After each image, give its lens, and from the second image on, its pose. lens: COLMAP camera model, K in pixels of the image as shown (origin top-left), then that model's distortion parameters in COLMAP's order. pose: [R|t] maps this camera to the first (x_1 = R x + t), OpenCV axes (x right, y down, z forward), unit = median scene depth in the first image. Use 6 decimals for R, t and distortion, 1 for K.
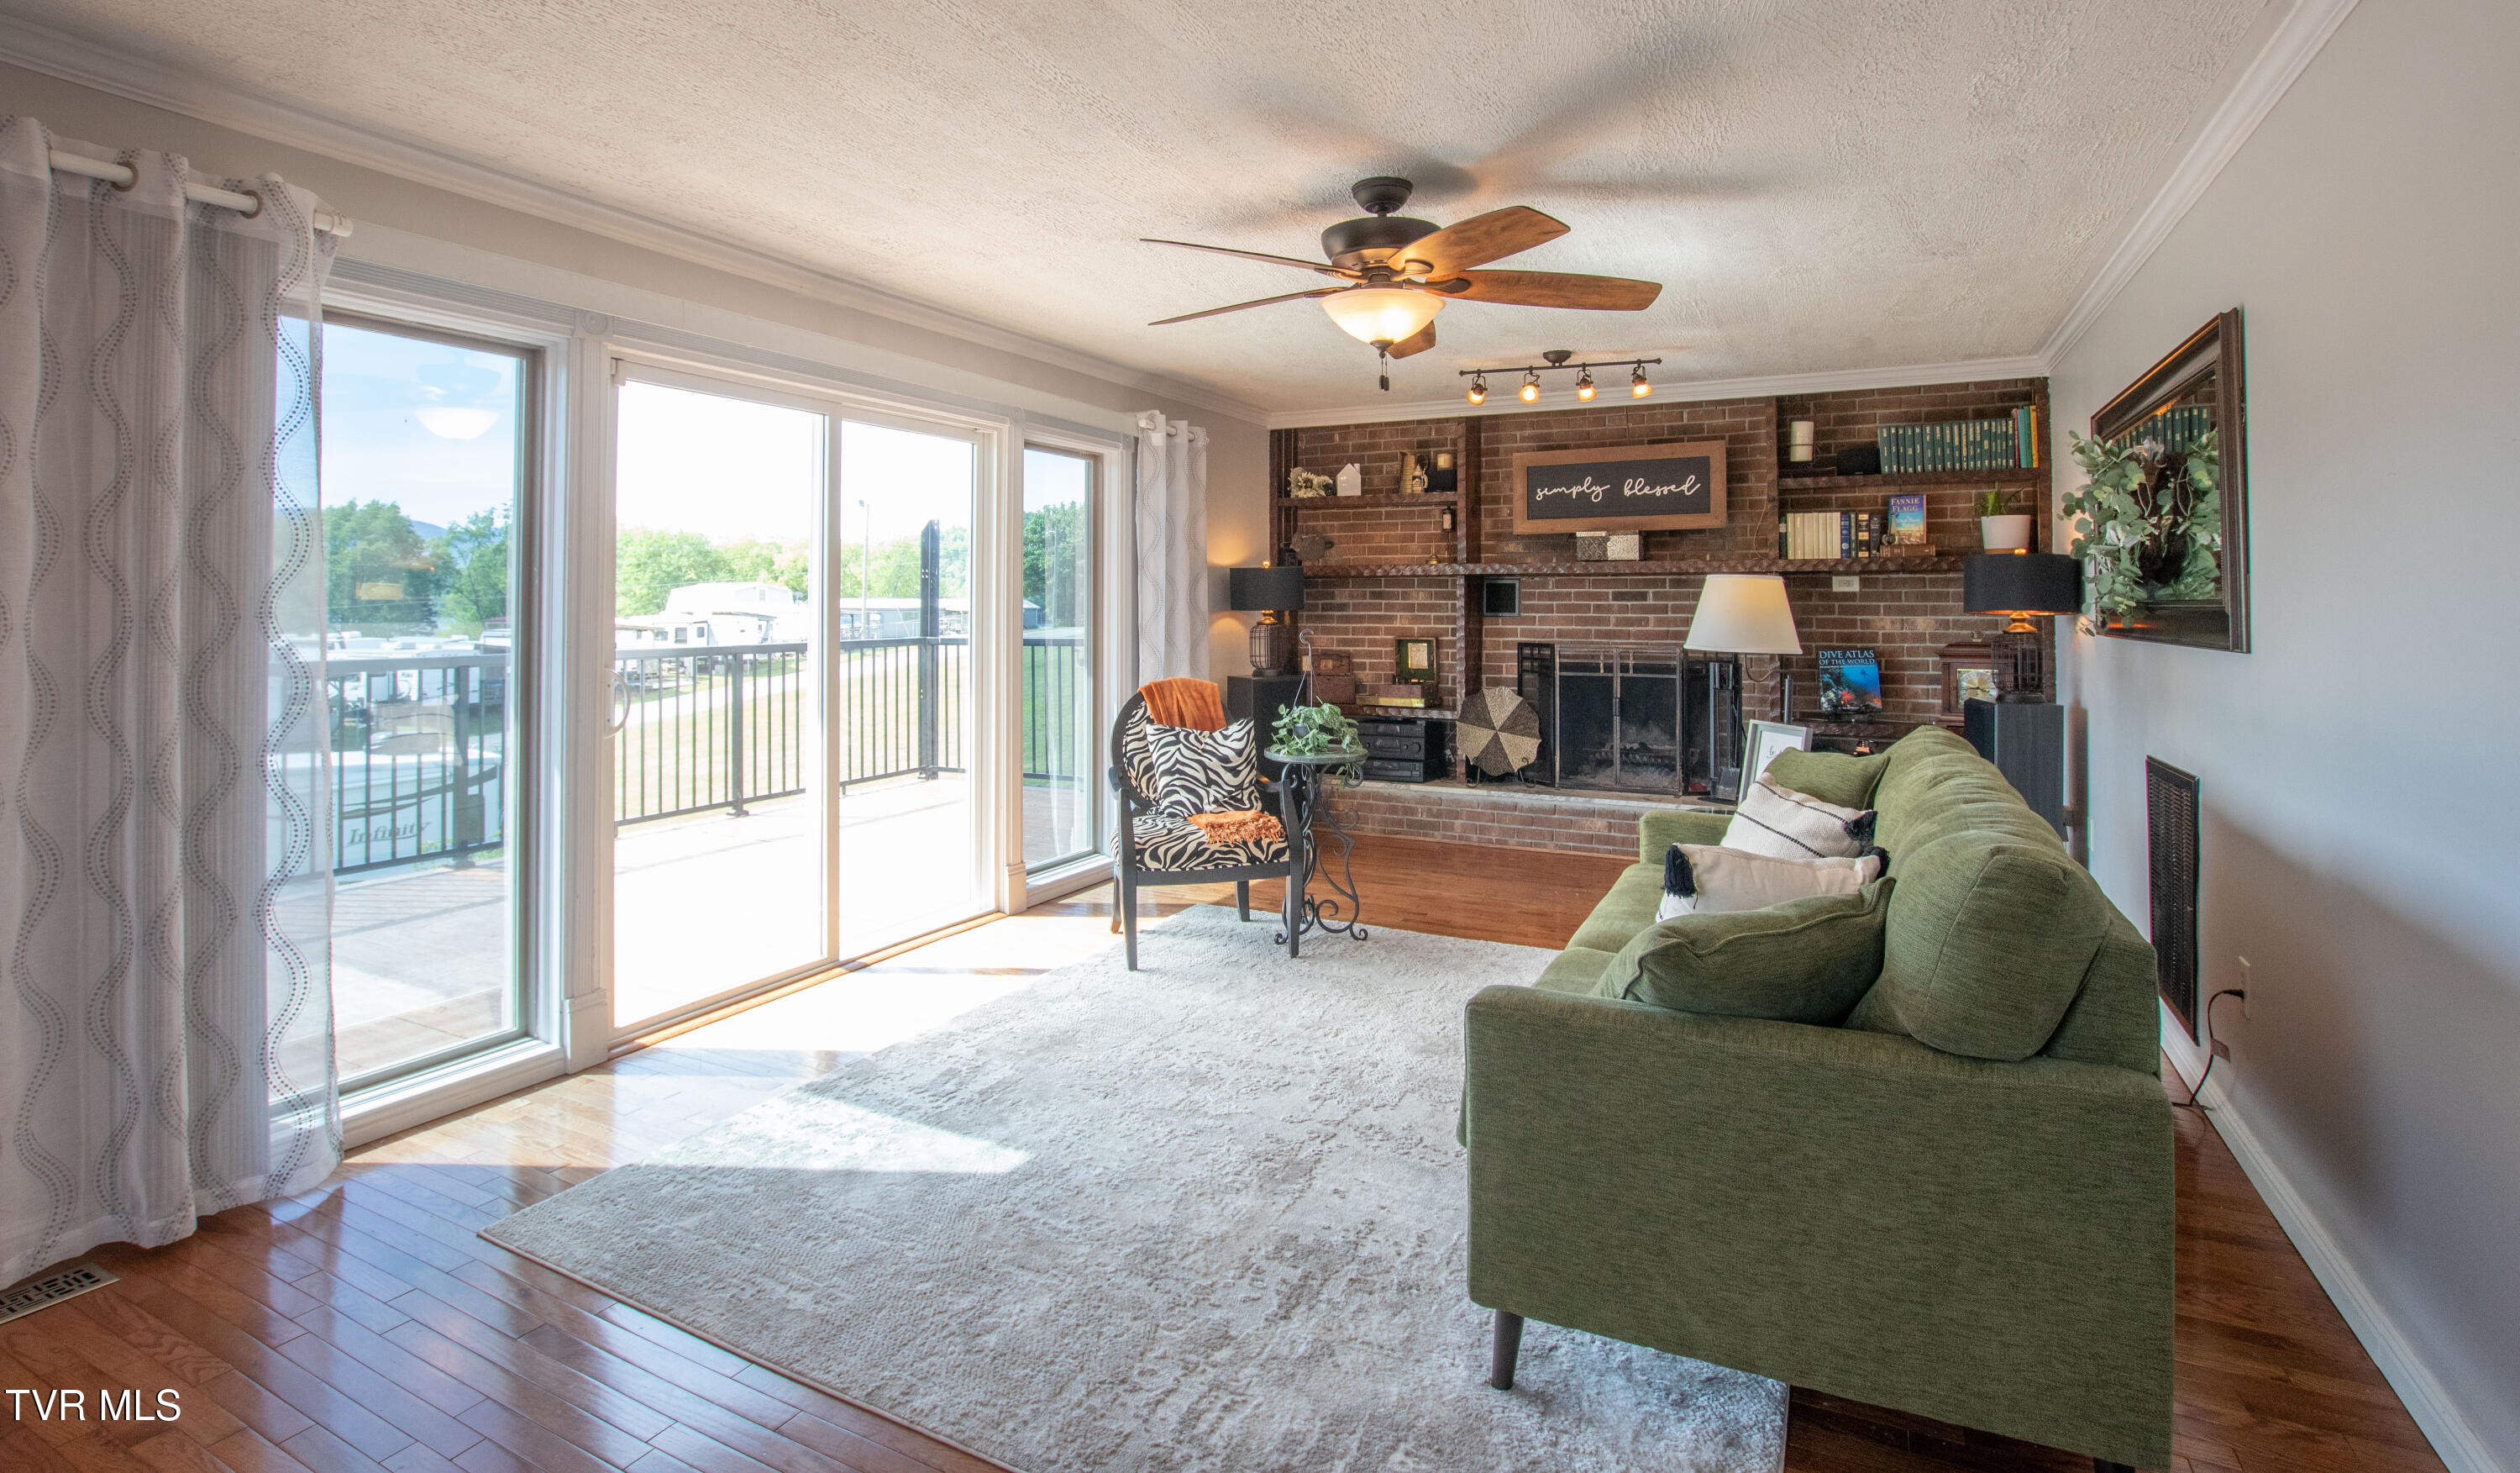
lens RADIAL K [[1201.4, 0, 1214.6], [0, 1201.4, 587.6], [0, 0, 1]] dist [-0.037757, 0.000683]
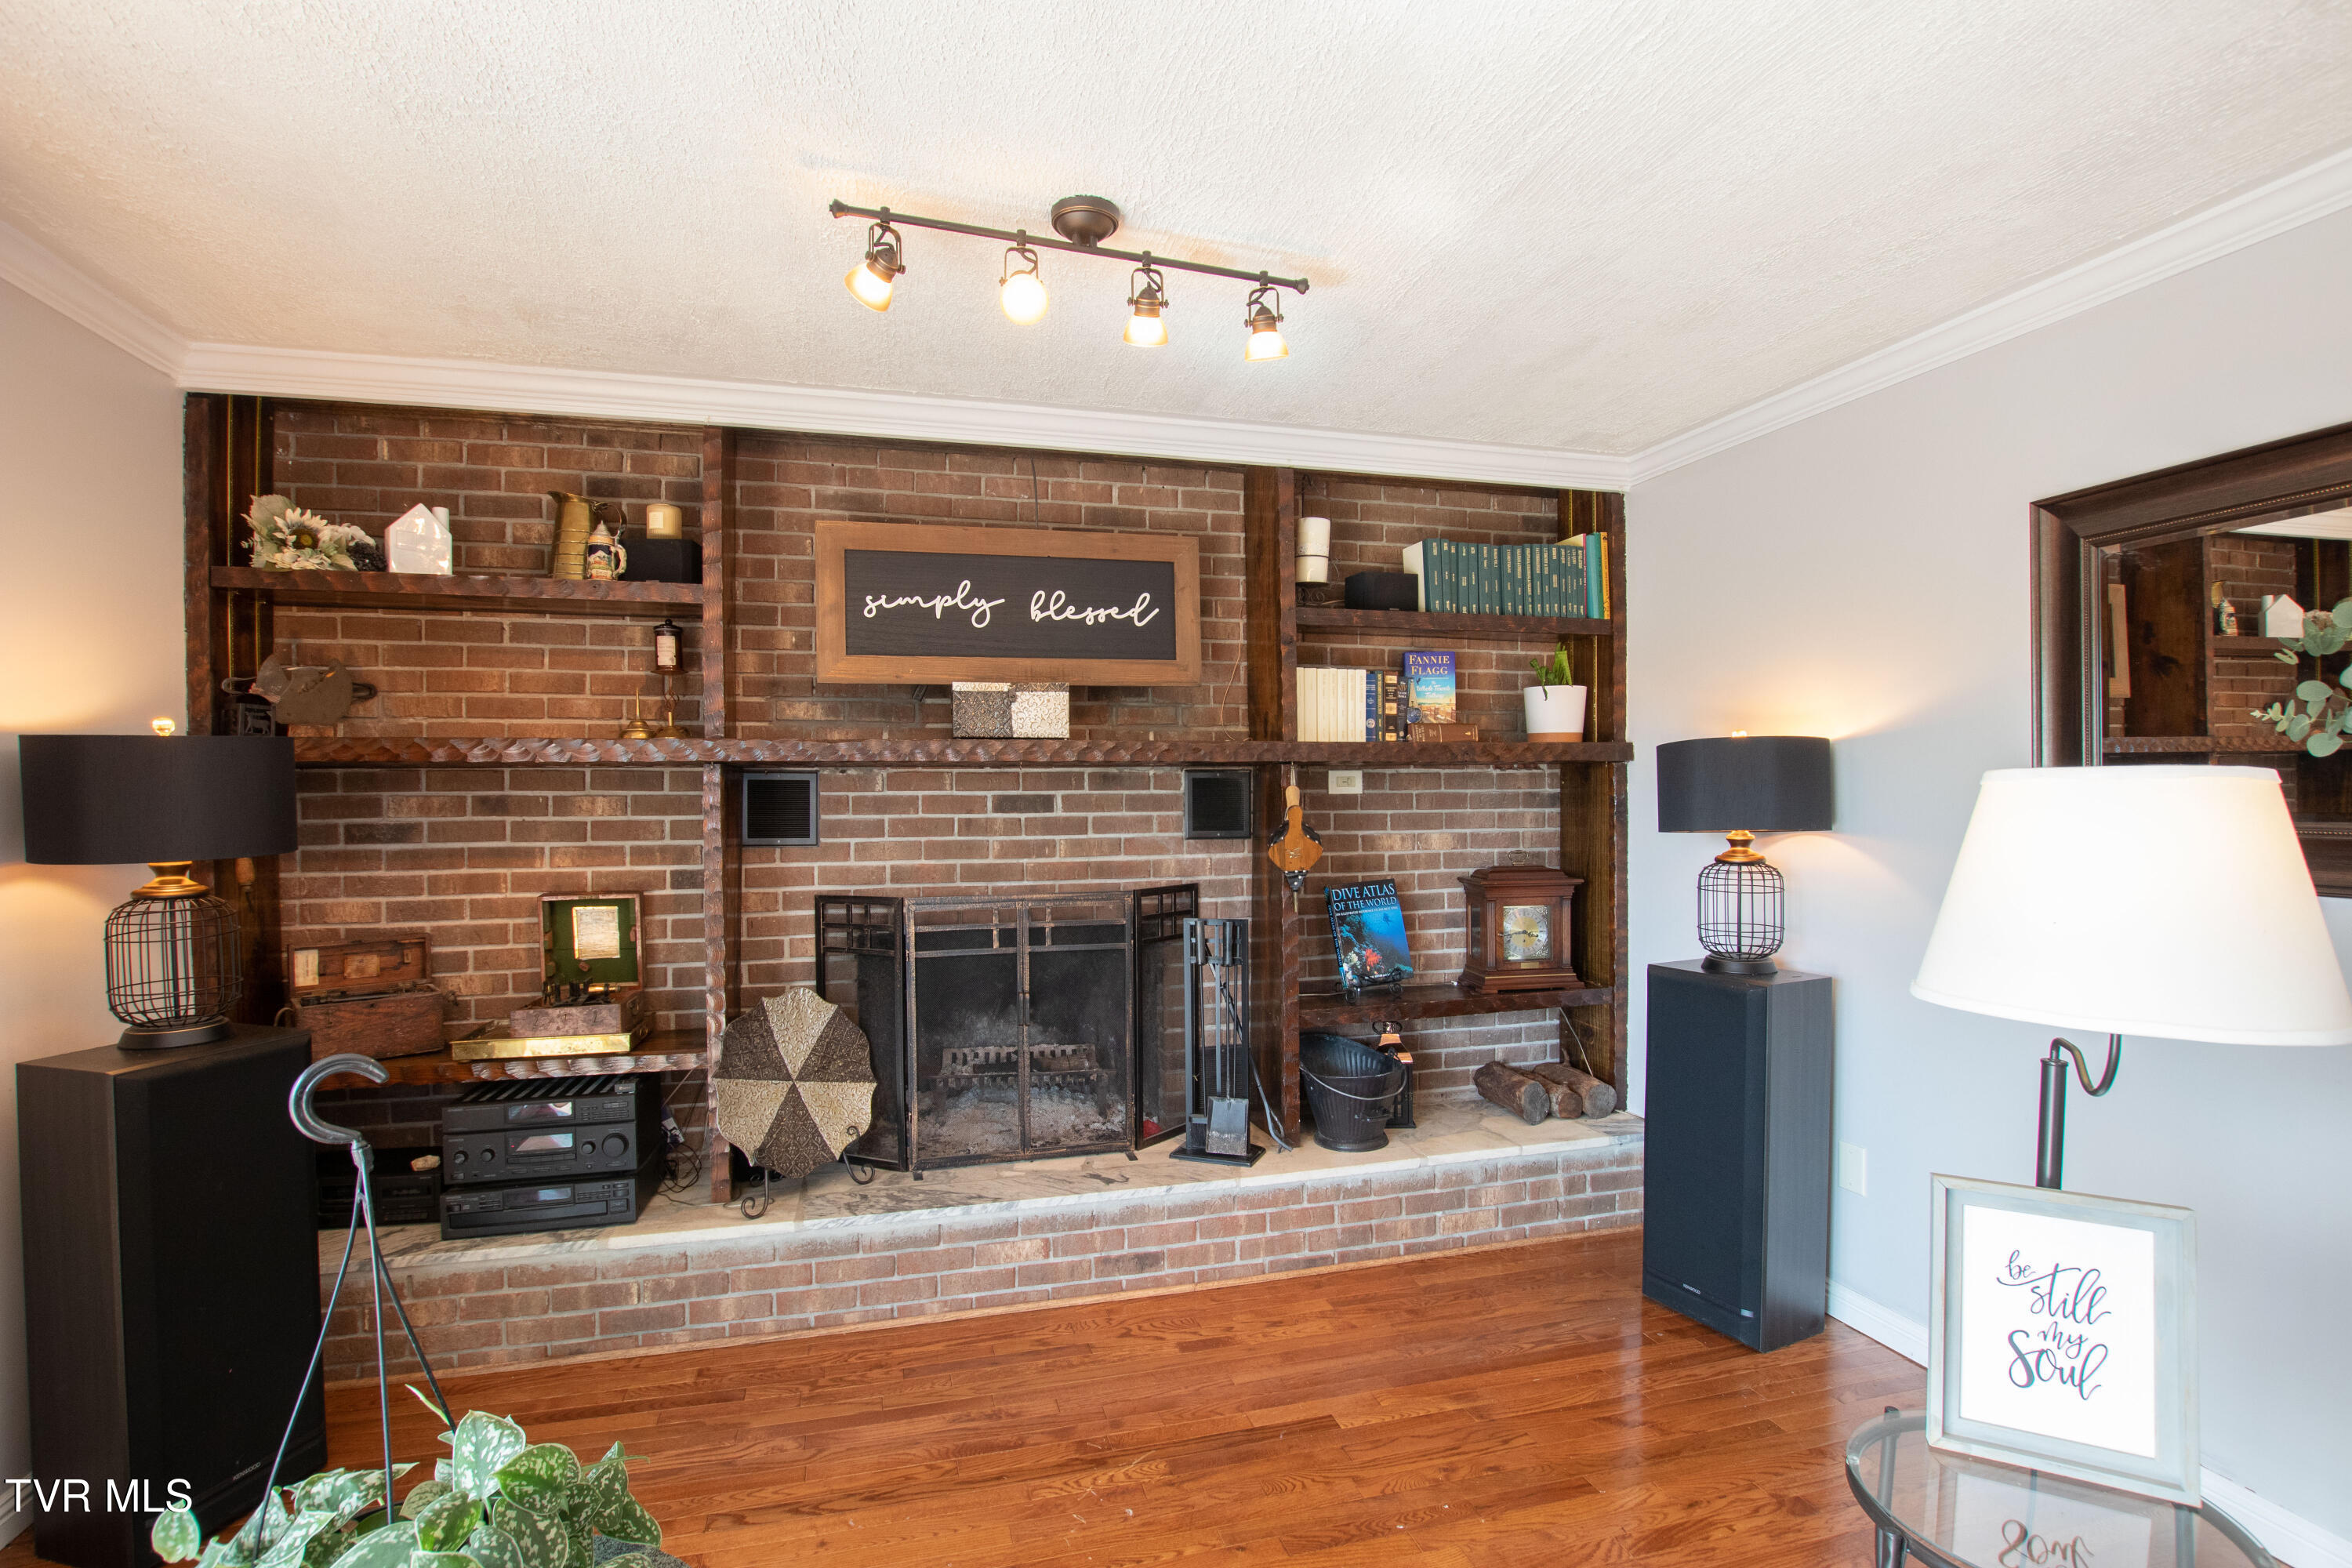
lens RADIAL K [[1104.1, 0, 1170.6], [0, 1104.1, 807.4], [0, 0, 1]] dist [-0.030863, 0.001530]
pose [[0.724684, -0.016327, 0.688888, 0.040376], [-0.000878, 0.999697, 0.024617, -0.003844], [-0.689081, -0.018444, 0.724450, 0.584741]]
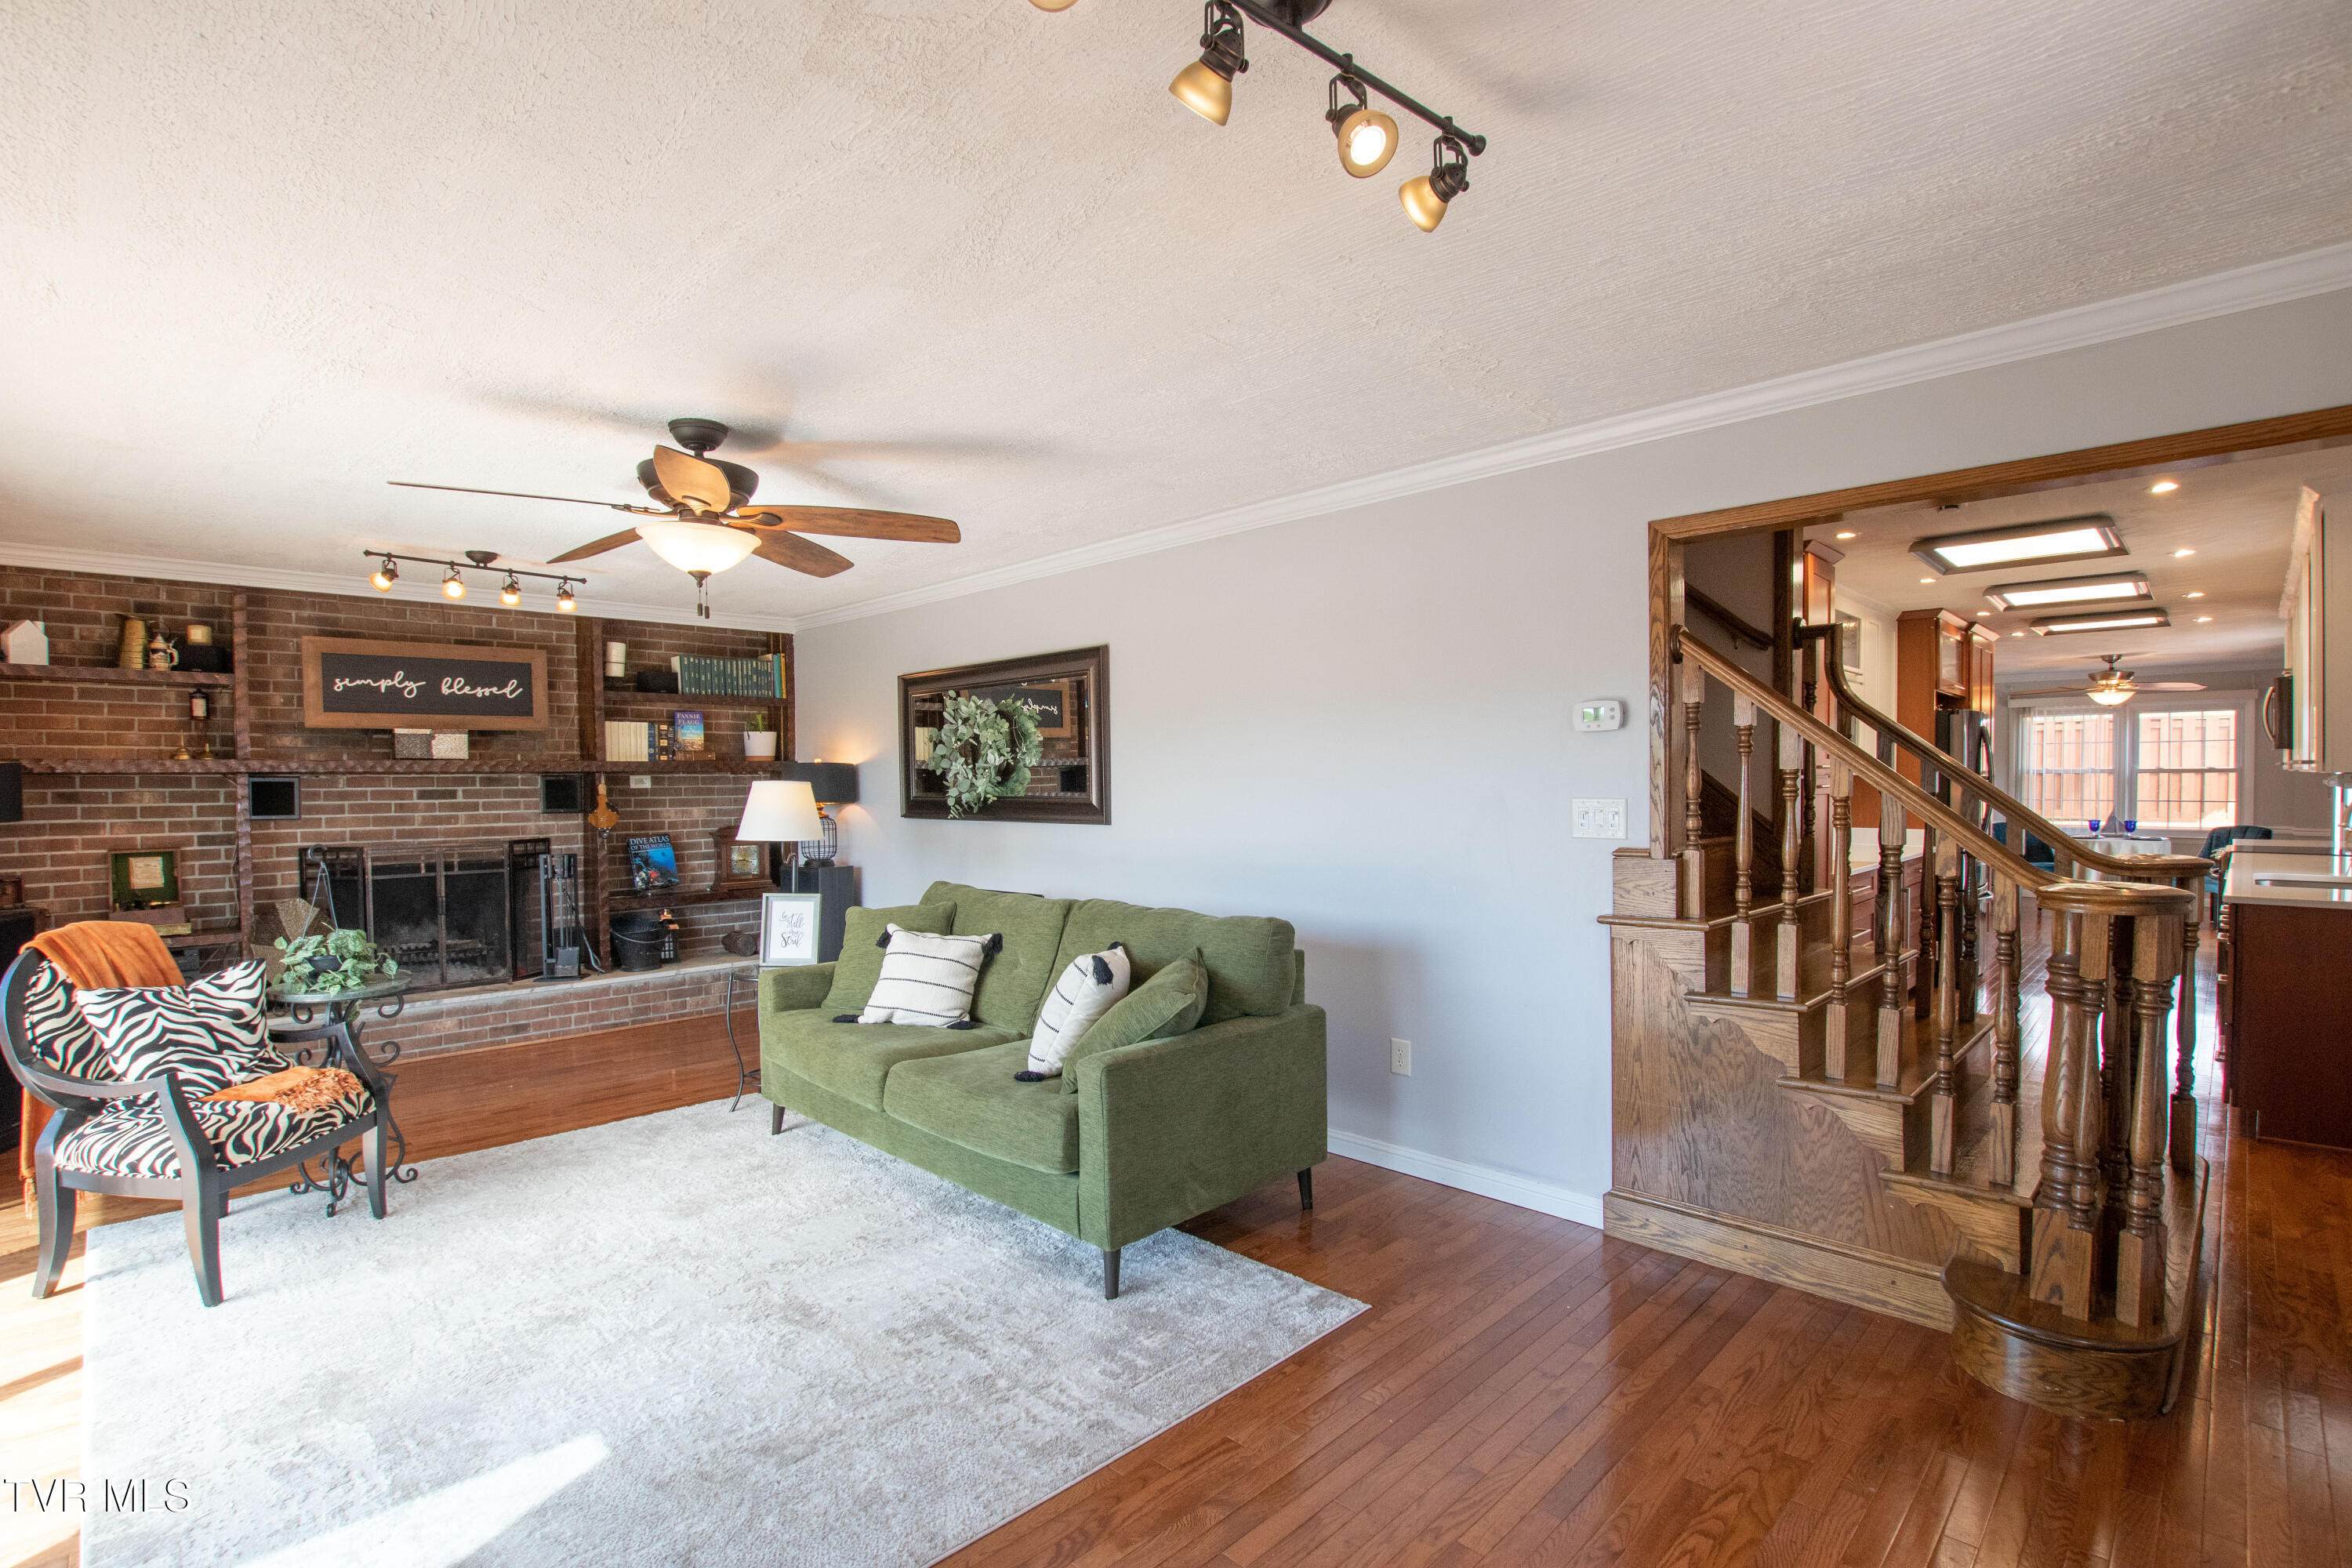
lens RADIAL K [[1104.1, 0, 1178.3], [0, 1104.1, 808.3], [0, 0, 1]] dist [-0.030863, 0.001530]
pose [[0.292128, -0.028597, 0.955952, -0.345364], [-0.003116, 0.999519, 0.030852, -0.011333], [-0.956374, -0.011991, 0.291898, 0.145803]]
